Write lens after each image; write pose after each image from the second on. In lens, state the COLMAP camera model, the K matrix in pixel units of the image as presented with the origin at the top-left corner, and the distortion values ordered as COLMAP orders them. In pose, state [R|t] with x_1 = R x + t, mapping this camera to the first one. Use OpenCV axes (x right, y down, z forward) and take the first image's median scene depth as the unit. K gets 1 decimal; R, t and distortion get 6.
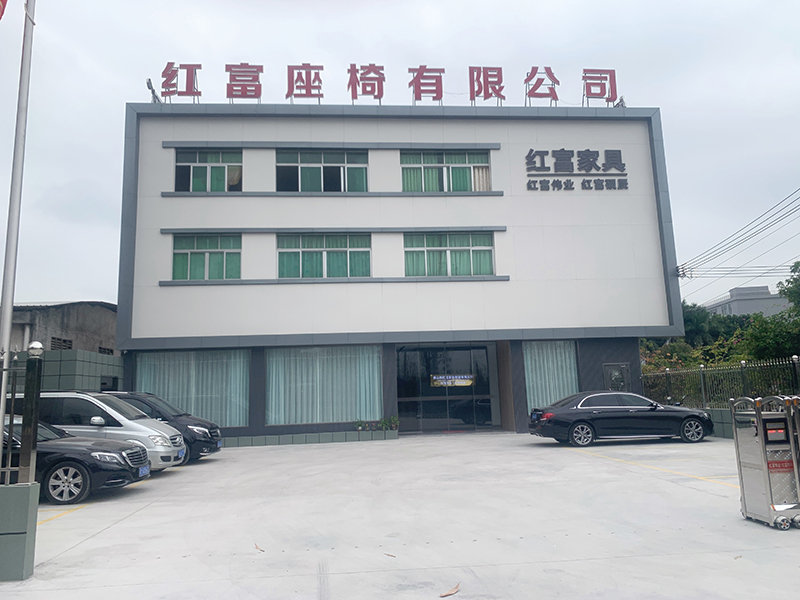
lens RADIAL K [[608.7, 0, 400.0], [0, 608.7, 300.0], [0, 0, 1]] dist [0.184554, -0.448889]
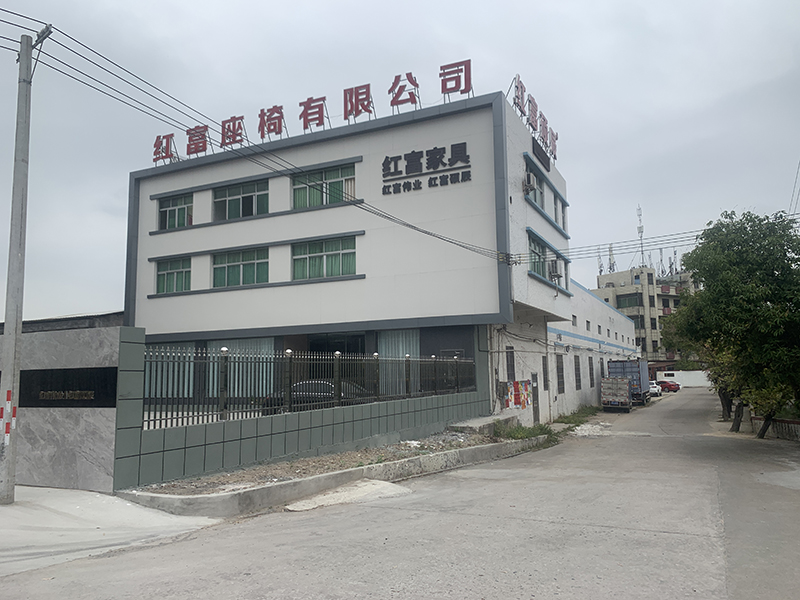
lens RADIAL K [[608.7, 0, 400.0], [0, 608.7, 300.0], [0, 0, 1]] dist [0.184554, -0.448889]
pose [[0.857772, -0.043882, -0.512154, 0.780232], [0.065983, 0.997506, 0.025044, -0.015762], [0.509778, -0.055275, 0.858528, 0.062616]]
